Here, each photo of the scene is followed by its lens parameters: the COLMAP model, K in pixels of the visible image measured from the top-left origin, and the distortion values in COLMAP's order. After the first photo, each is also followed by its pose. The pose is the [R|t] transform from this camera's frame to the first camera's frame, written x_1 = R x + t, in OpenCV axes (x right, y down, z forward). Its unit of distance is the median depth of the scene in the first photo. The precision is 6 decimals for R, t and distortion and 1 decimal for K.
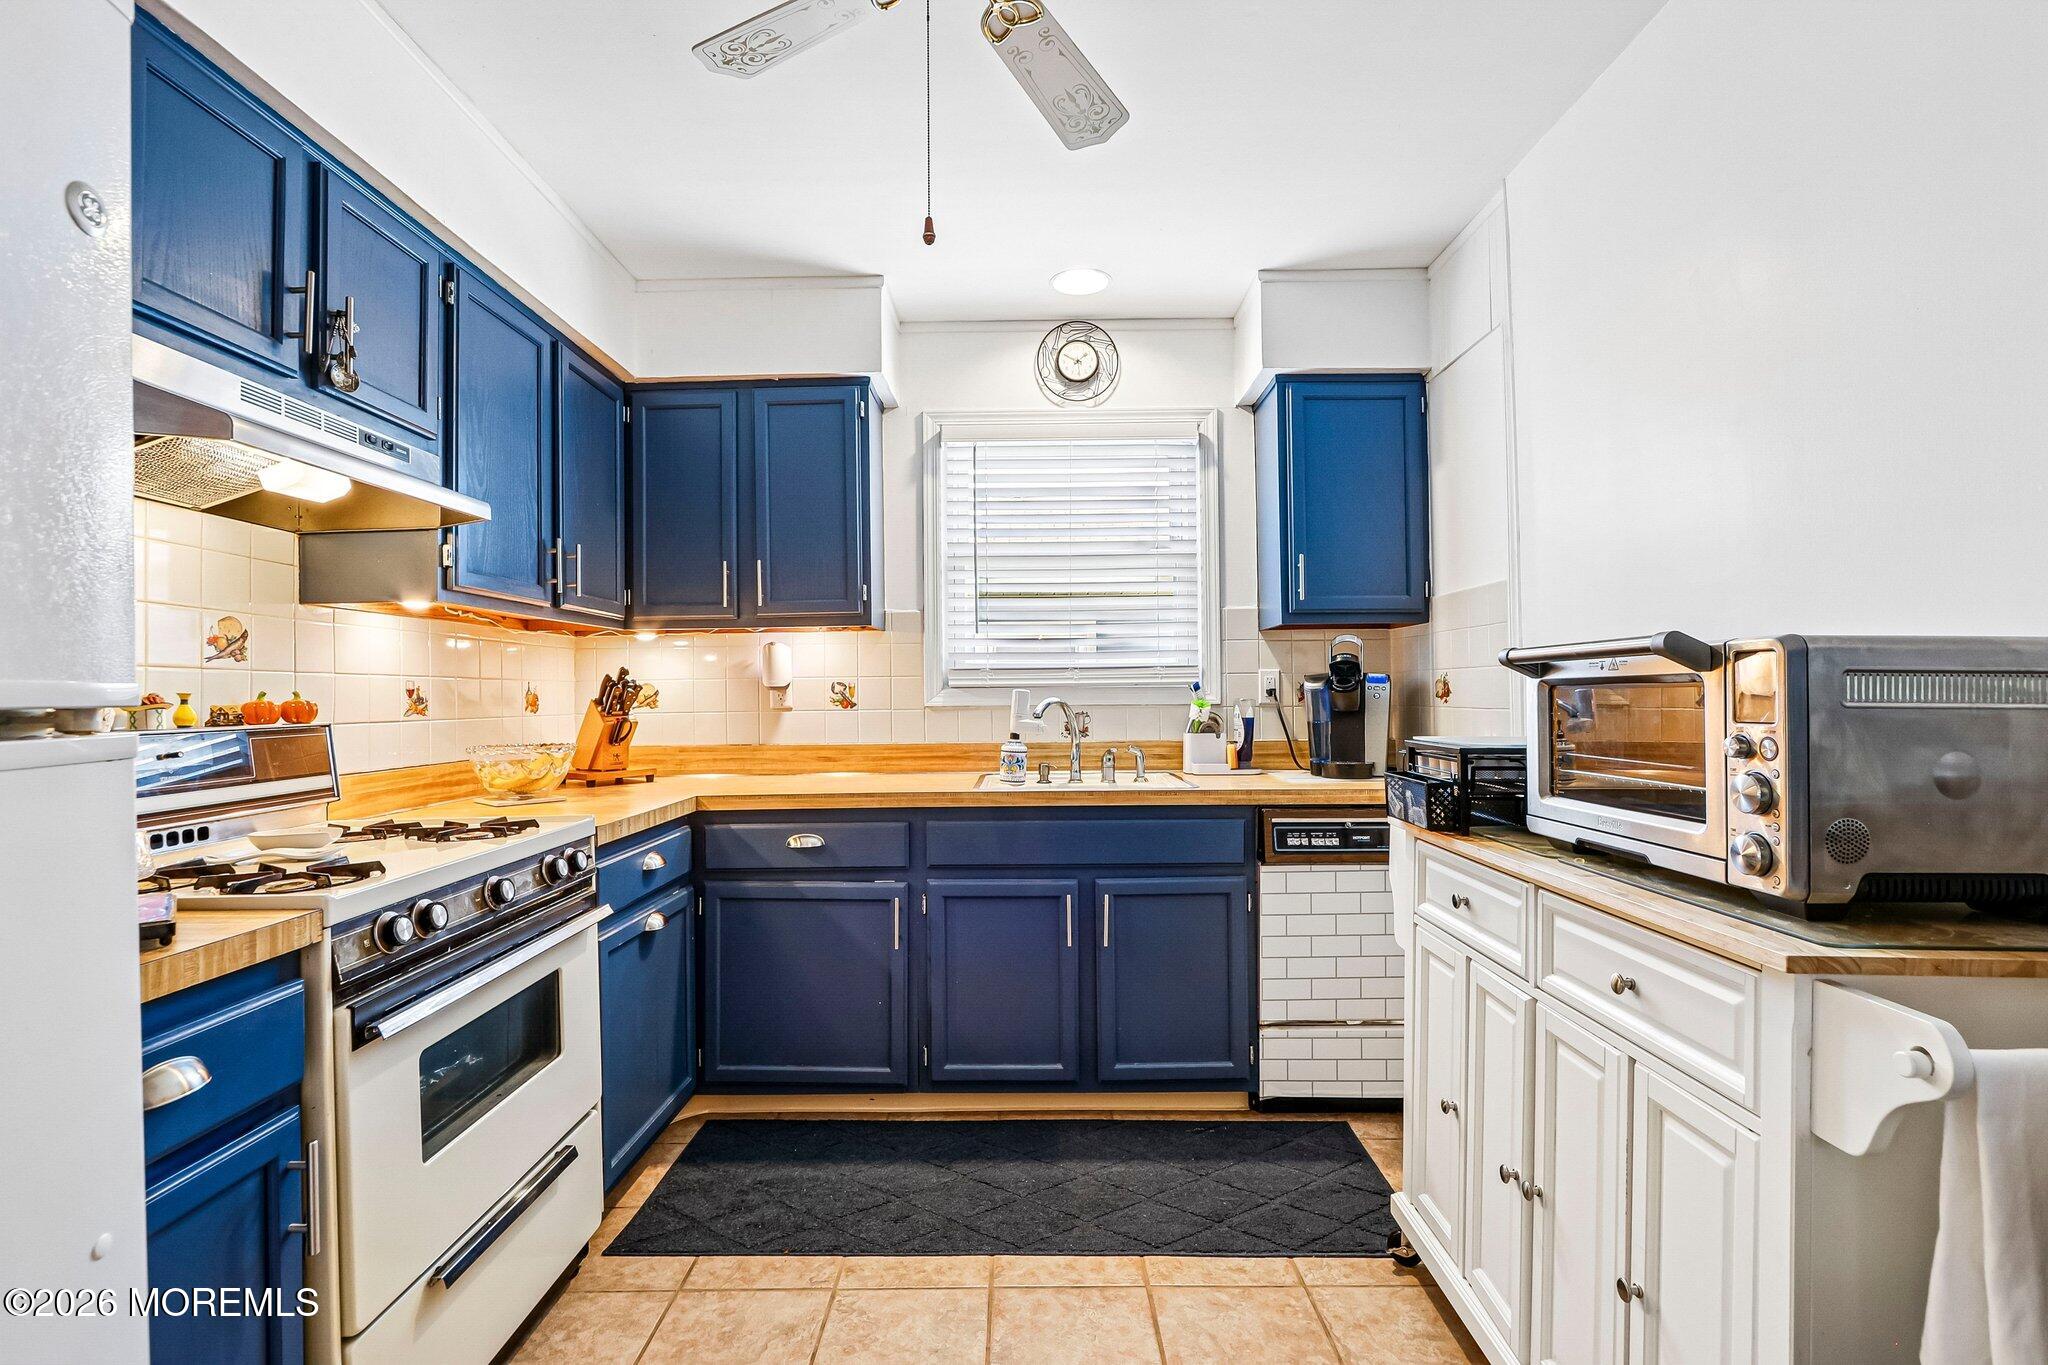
lens RADIAL K [[949.4, 0, 1022.7], [0, 949.4, 684.0], [0, 0, 1]] dist [-0.016124, 0.003311]
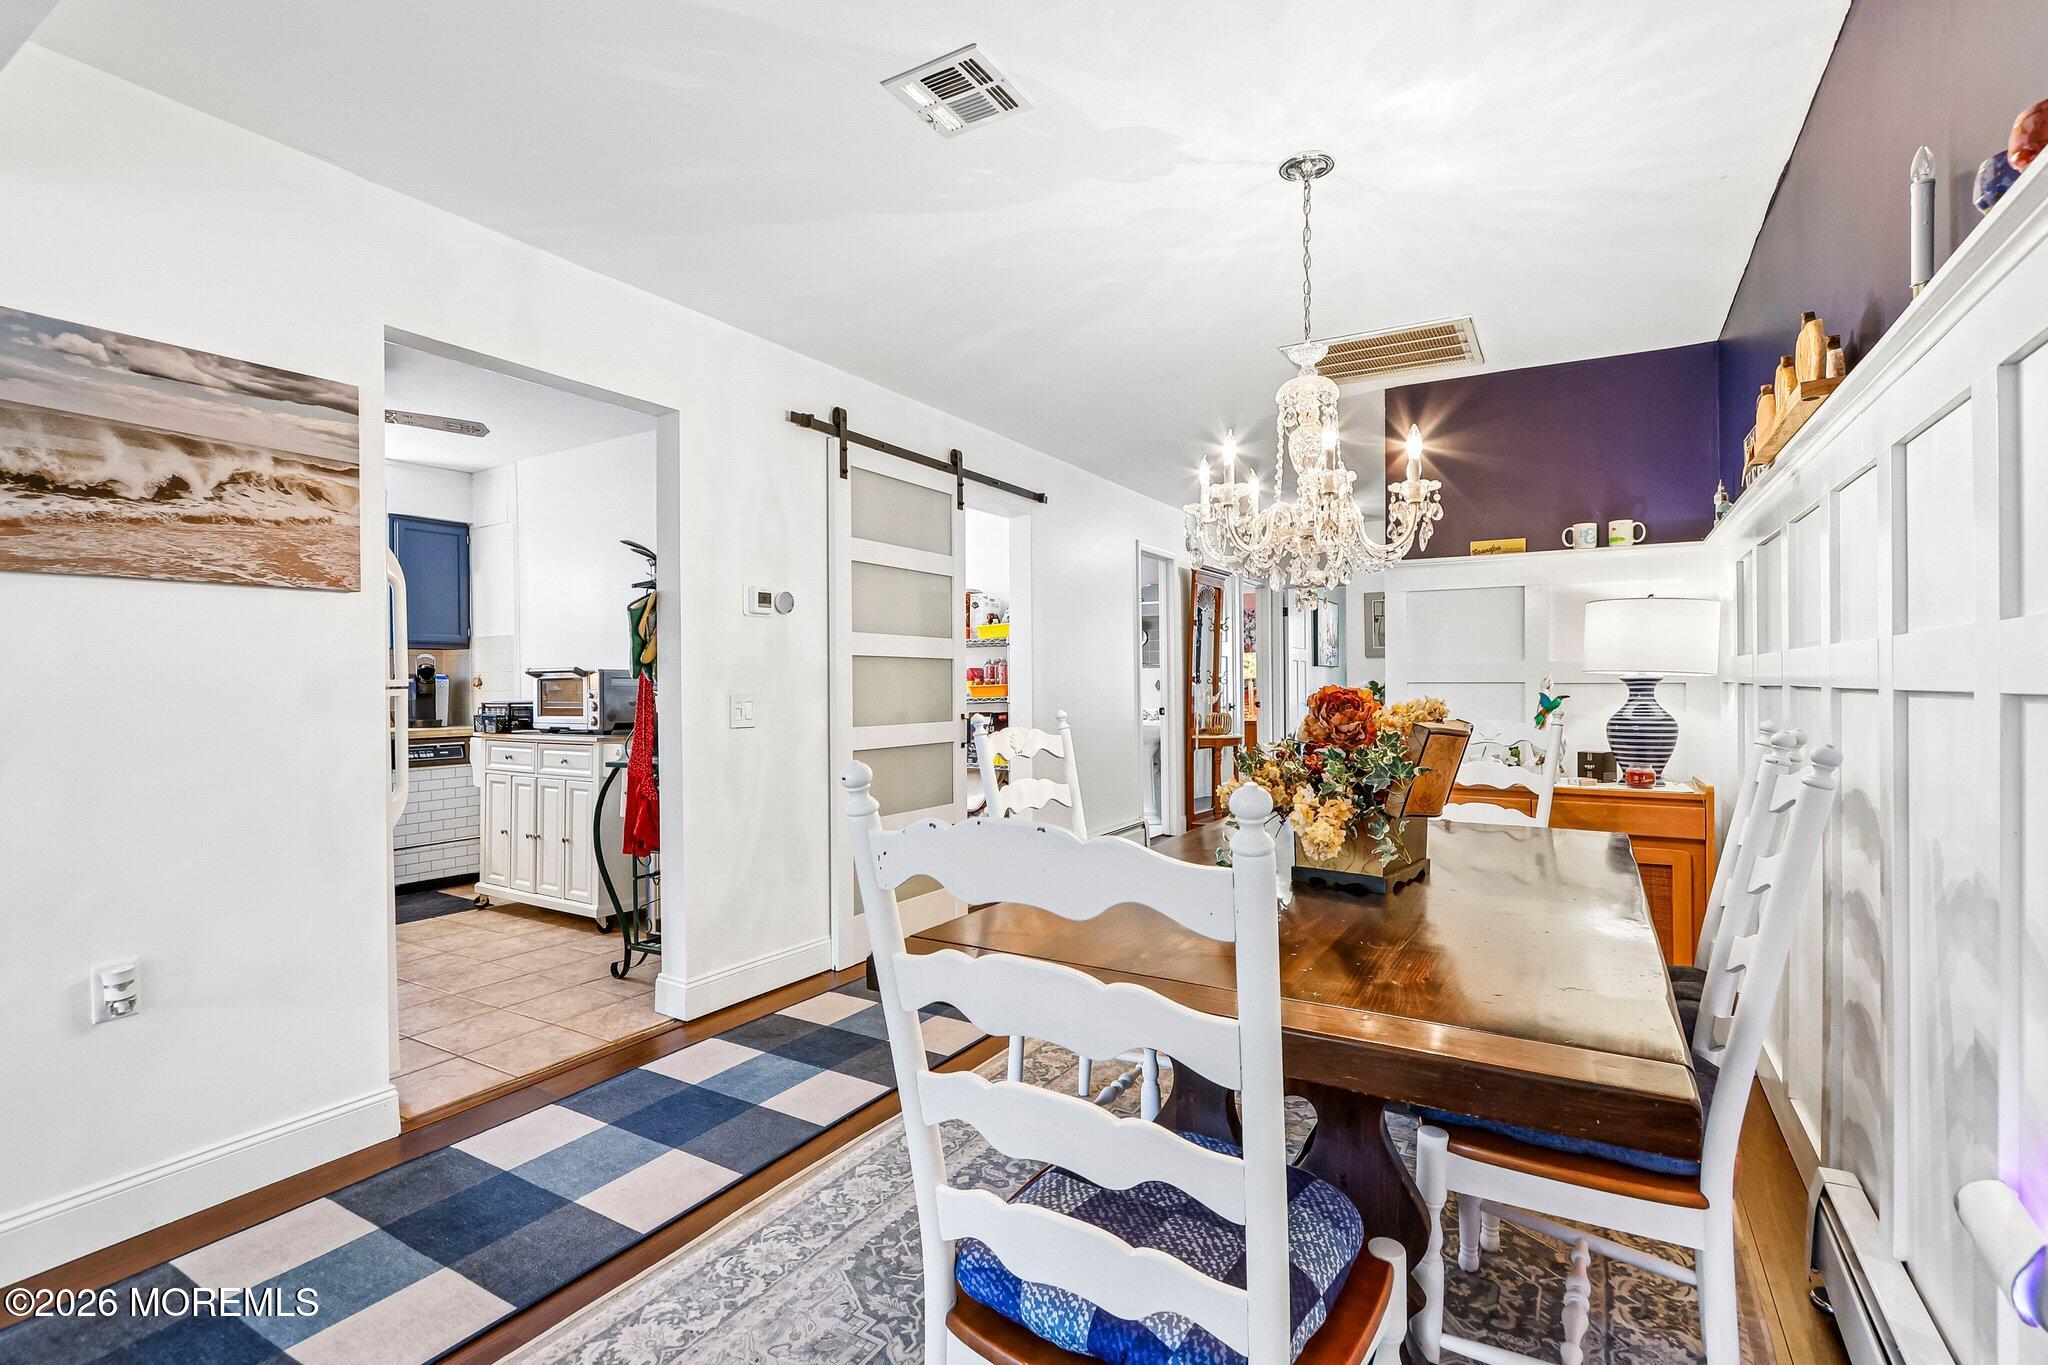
lens RADIAL K [[949.4, 0, 1016.3], [0, 949.4, 684.5], [0, 0, 1]] dist [-0.016124, 0.003311]
pose [[0.520051, 0.002499, 0.854131, -1.133956], [-0.006153, 0.999981, 0.000821, 0.001830], [-0.854113, -0.005682, 0.520057, -1.723104]]
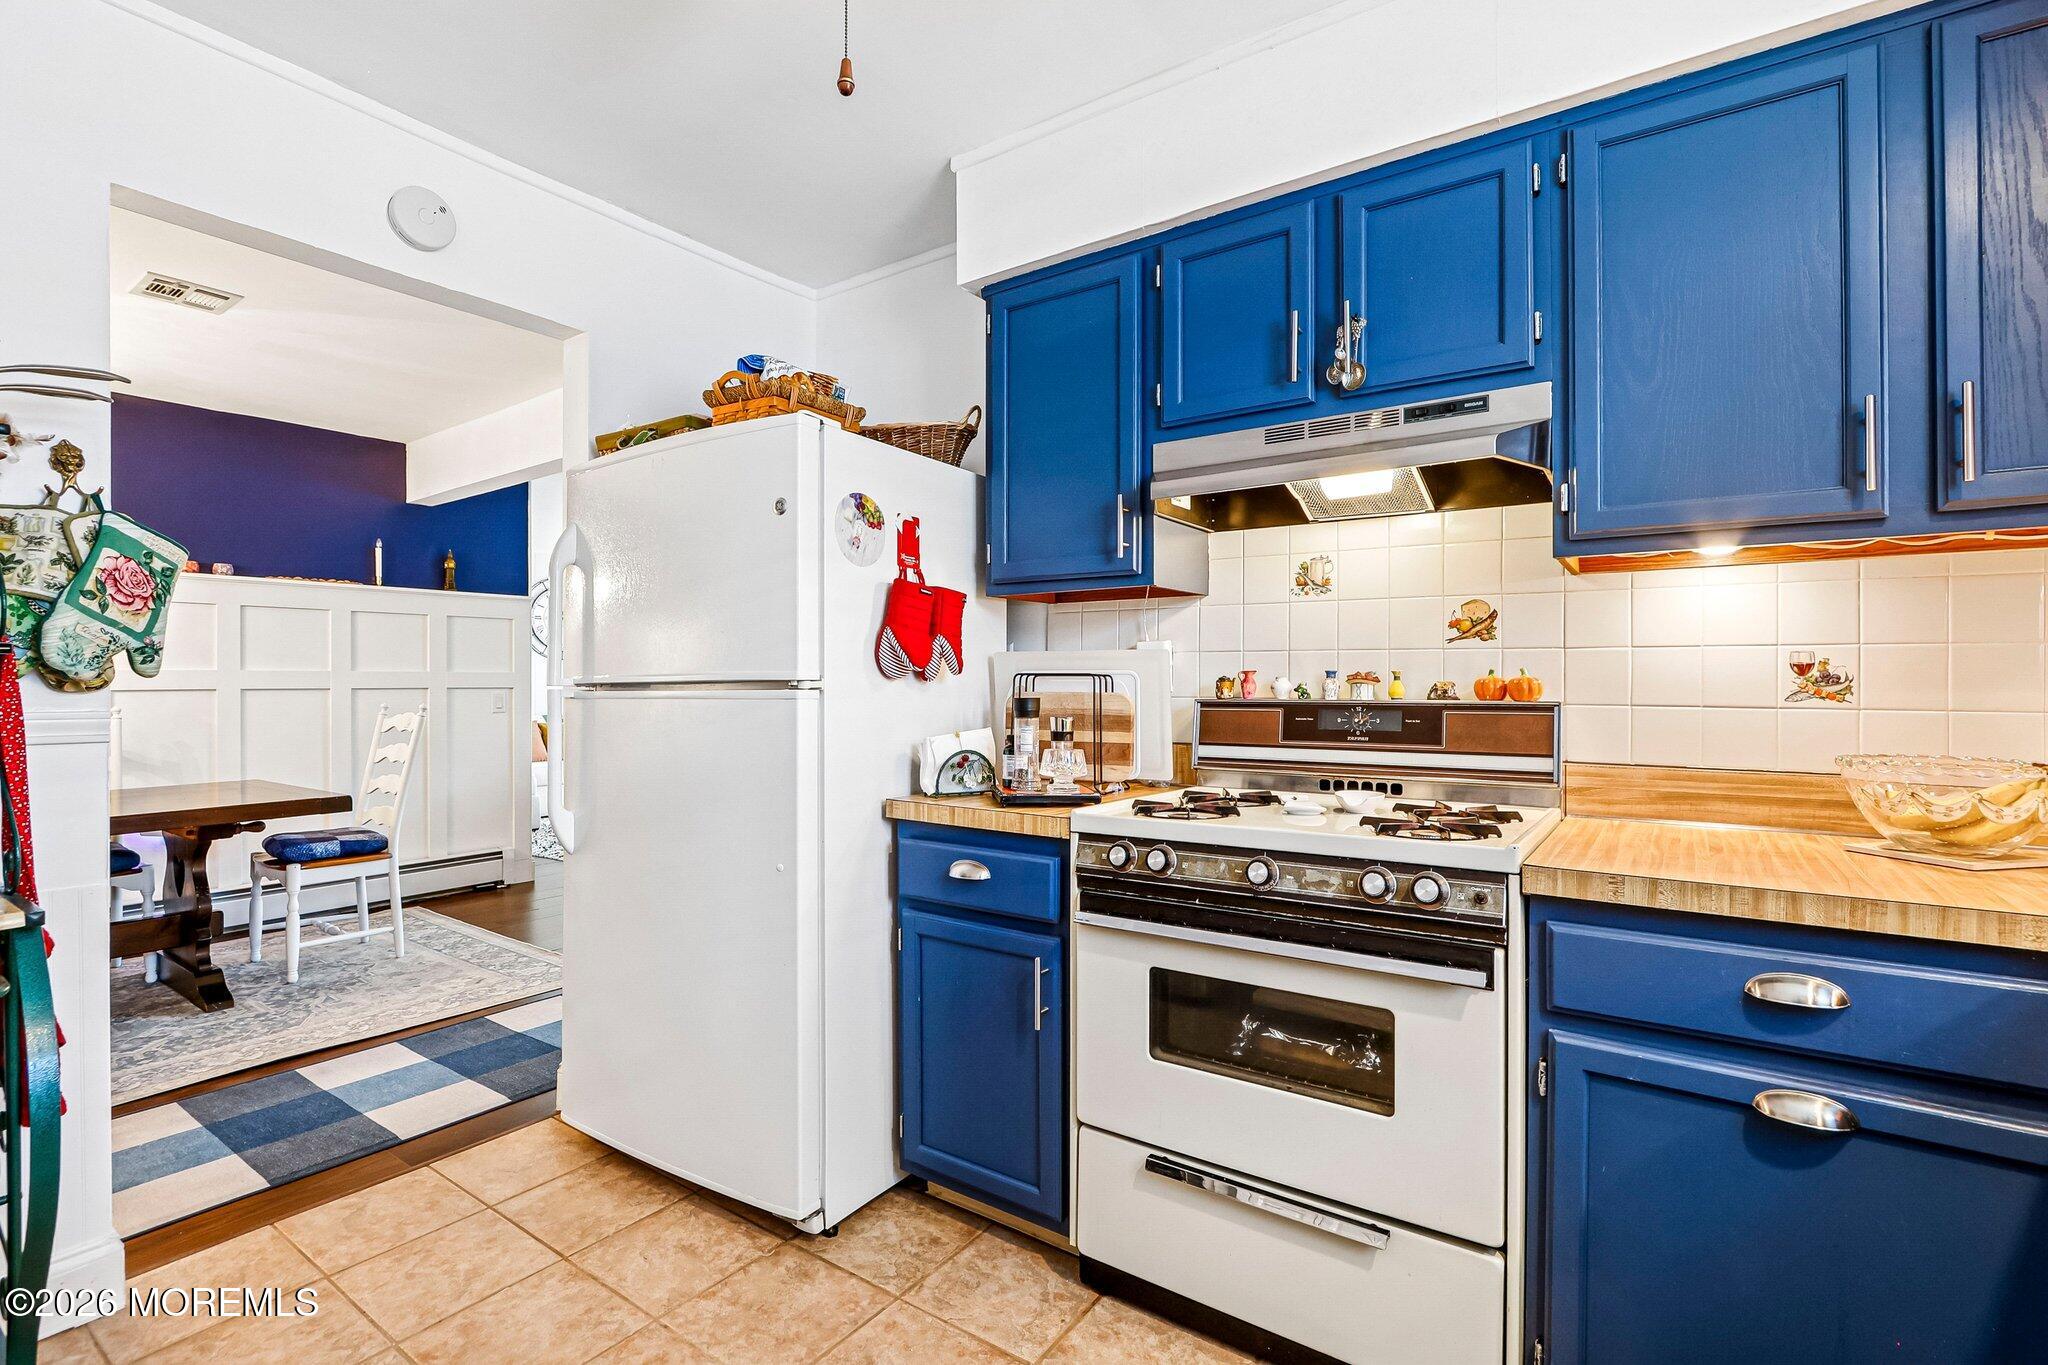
lens RADIAL K [[949.4, 0, 1012.5], [0, 949.4, 685.9], [0, 0, 1]] dist [-0.016124, 0.003311]
pose [[-0.585881, 0.011573, -0.810315, 0.358071], [0.013131, 0.999902, 0.004787, 0.015453], [0.810291, -0.007835, -0.585975, 1.232859]]
